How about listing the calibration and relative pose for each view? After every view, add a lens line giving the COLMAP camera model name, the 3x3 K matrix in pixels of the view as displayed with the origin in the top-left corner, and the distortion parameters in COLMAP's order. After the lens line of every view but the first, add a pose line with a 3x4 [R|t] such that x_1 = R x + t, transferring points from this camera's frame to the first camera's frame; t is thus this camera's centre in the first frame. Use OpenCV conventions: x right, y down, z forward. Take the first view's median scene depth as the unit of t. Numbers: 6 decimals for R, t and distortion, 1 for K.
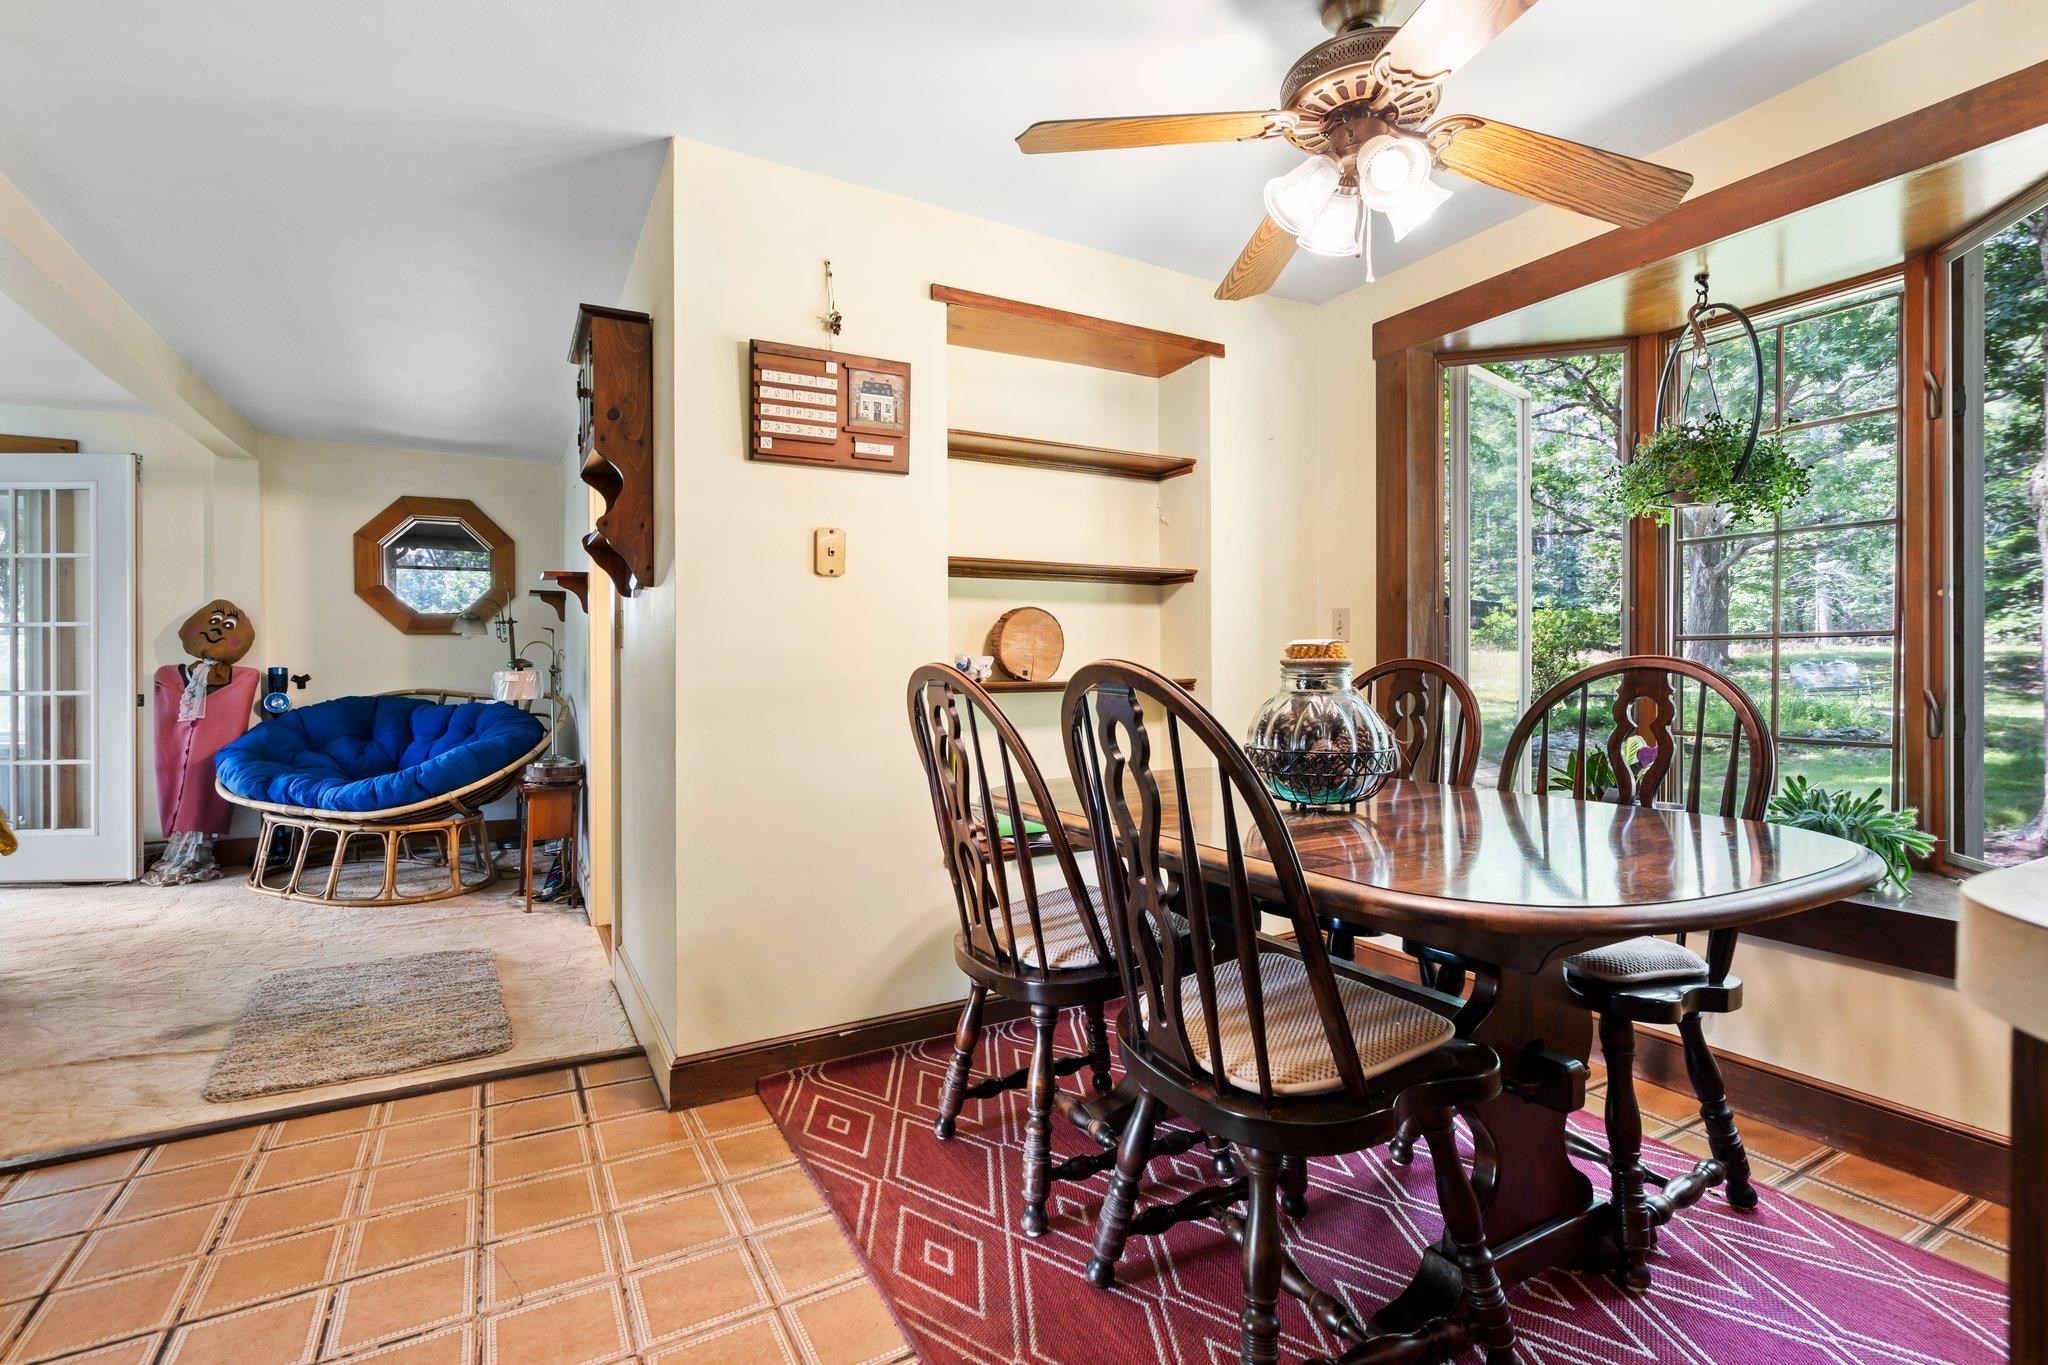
lens RADIAL K [[958.9, 0, 1018.0], [0, 958.9, 669.8], [0, 0, 1]] dist [0.001660, 0.000827]
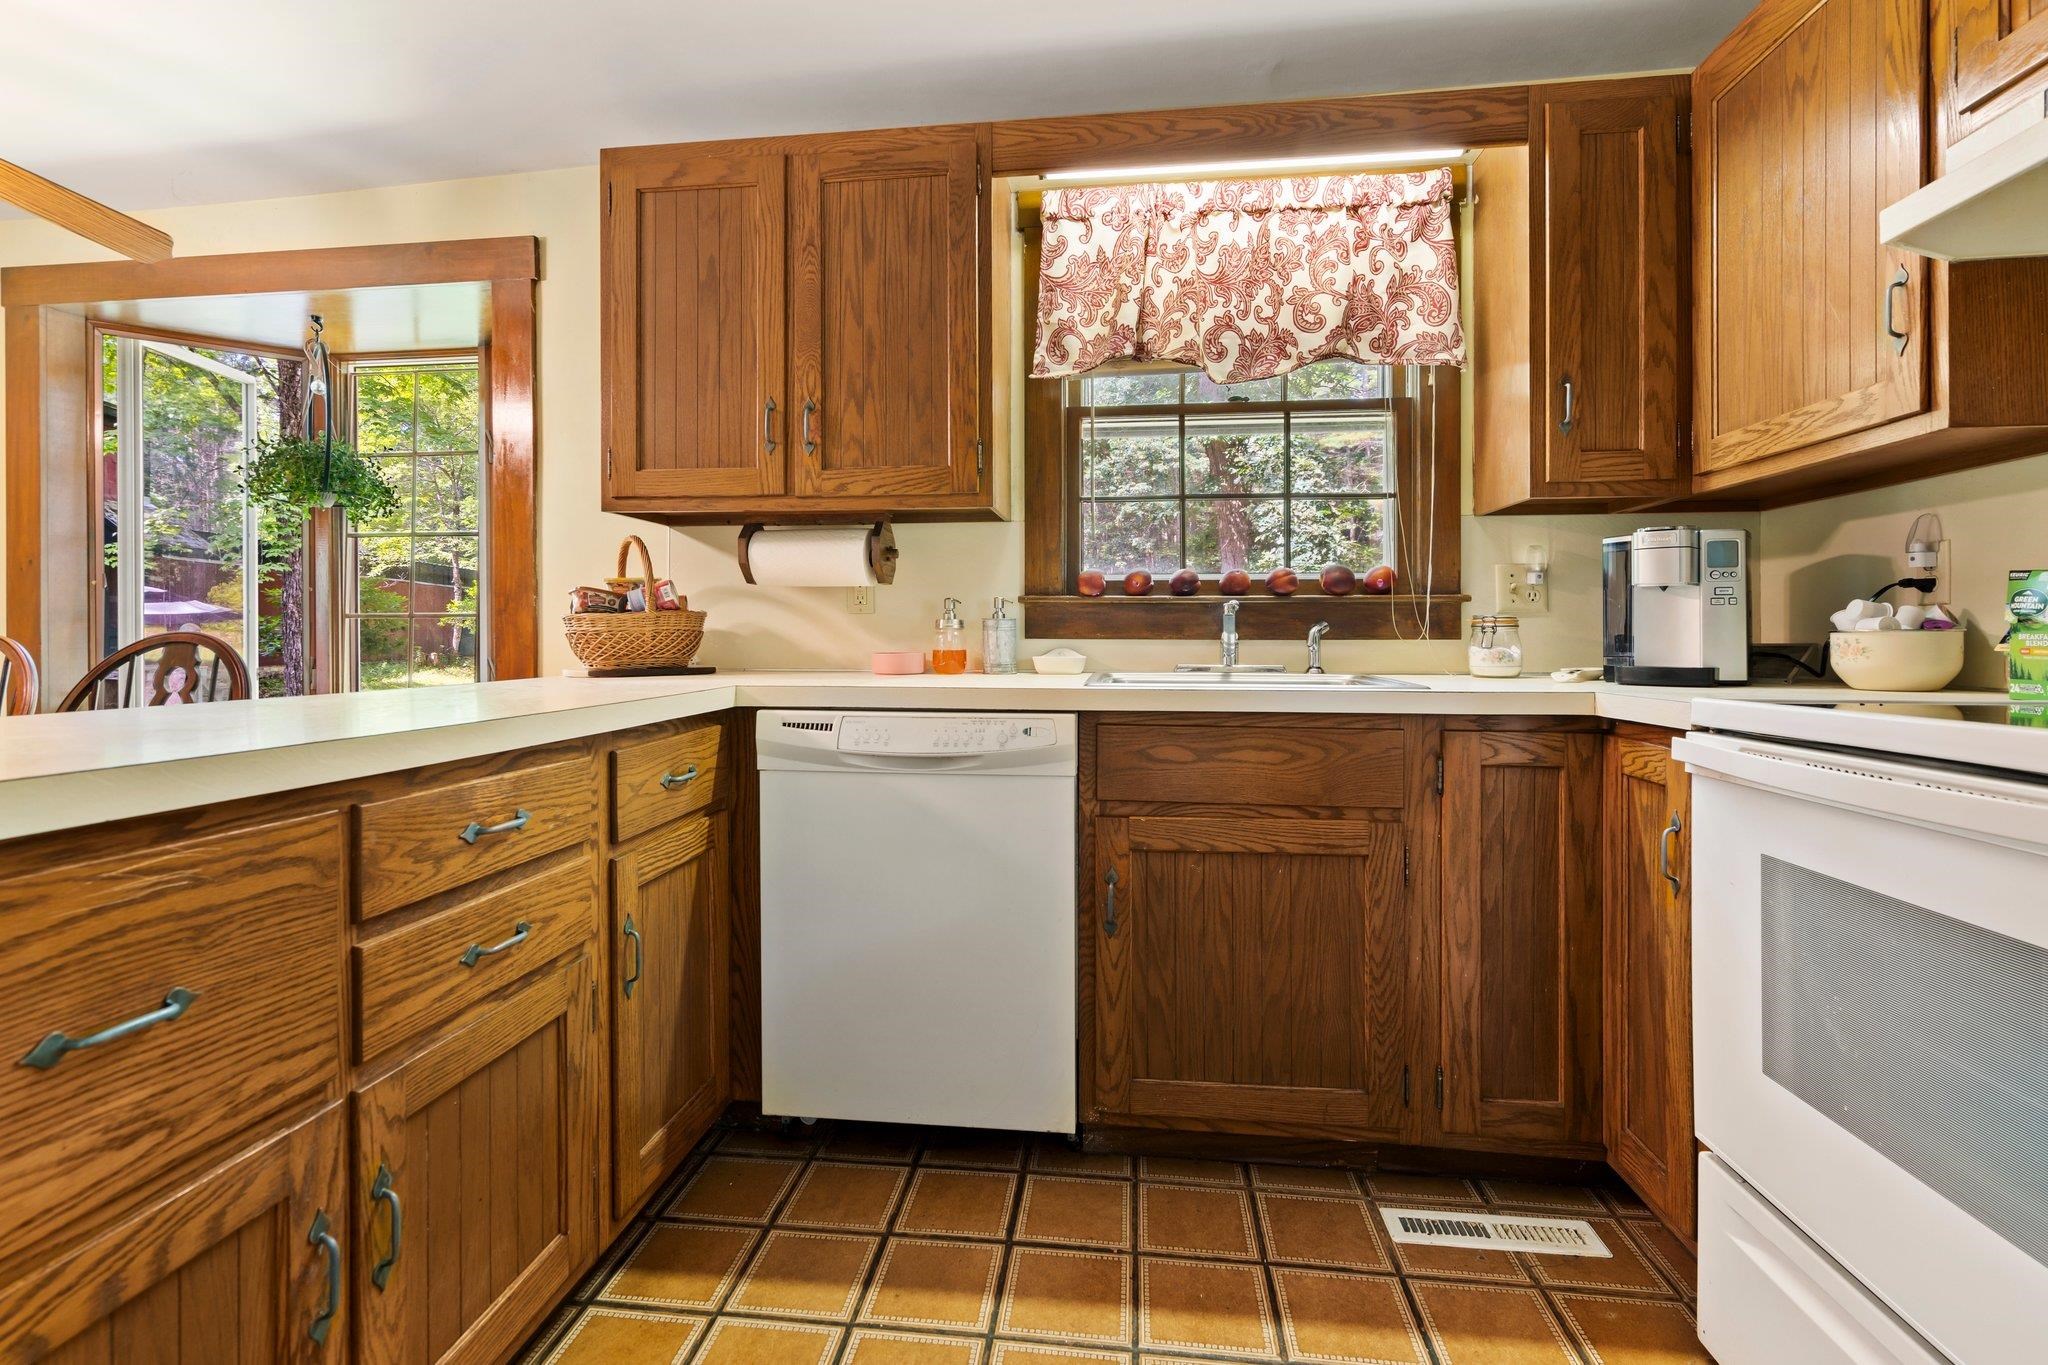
lens RADIAL K [[957.2, 0, 1013.1], [0, 957.2, 635.1], [0, 0, 1]] dist [-0.002090, 0.000859]
pose [[0.589532, 0.003420, 0.807737, 0.141430], [0.001836, 0.999983, -0.005574, -0.000881], [-0.807743, 0.004769, 0.589516, -0.224433]]
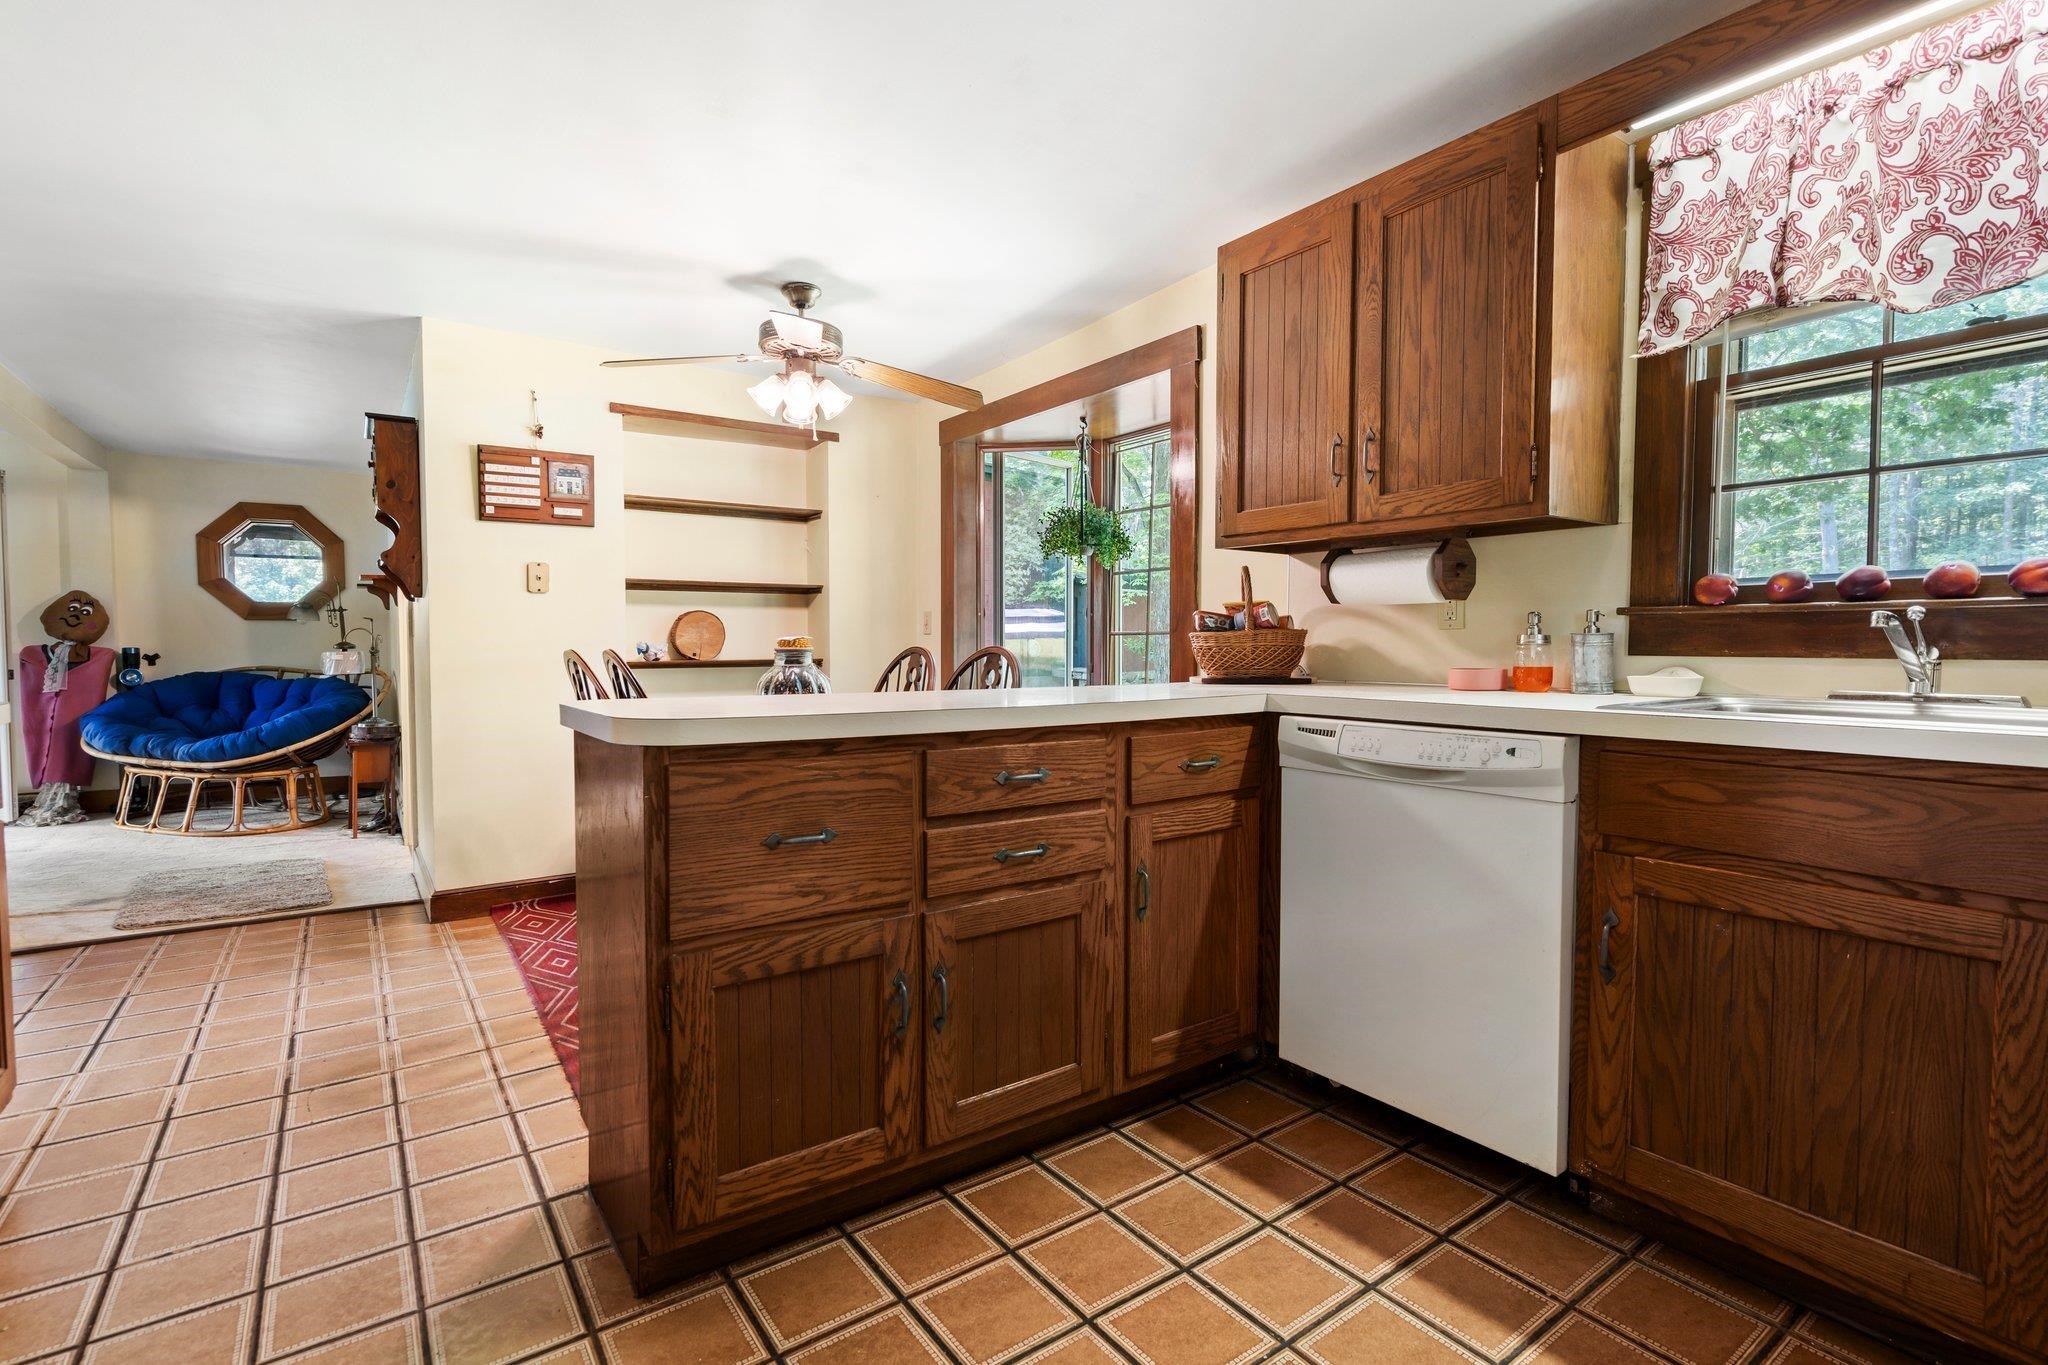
lens RADIAL K [[952.6, 0, 1011.1], [0, 952.6, 683.9], [0, 0, 1]] dist [0.000337, 0.001358]
pose [[0.994095, -0.000597, 0.108511, 0.222641], [-0.003255, 0.999371, 0.035323, -0.003369], [-0.108464, -0.035467, 0.993468, -0.352911]]
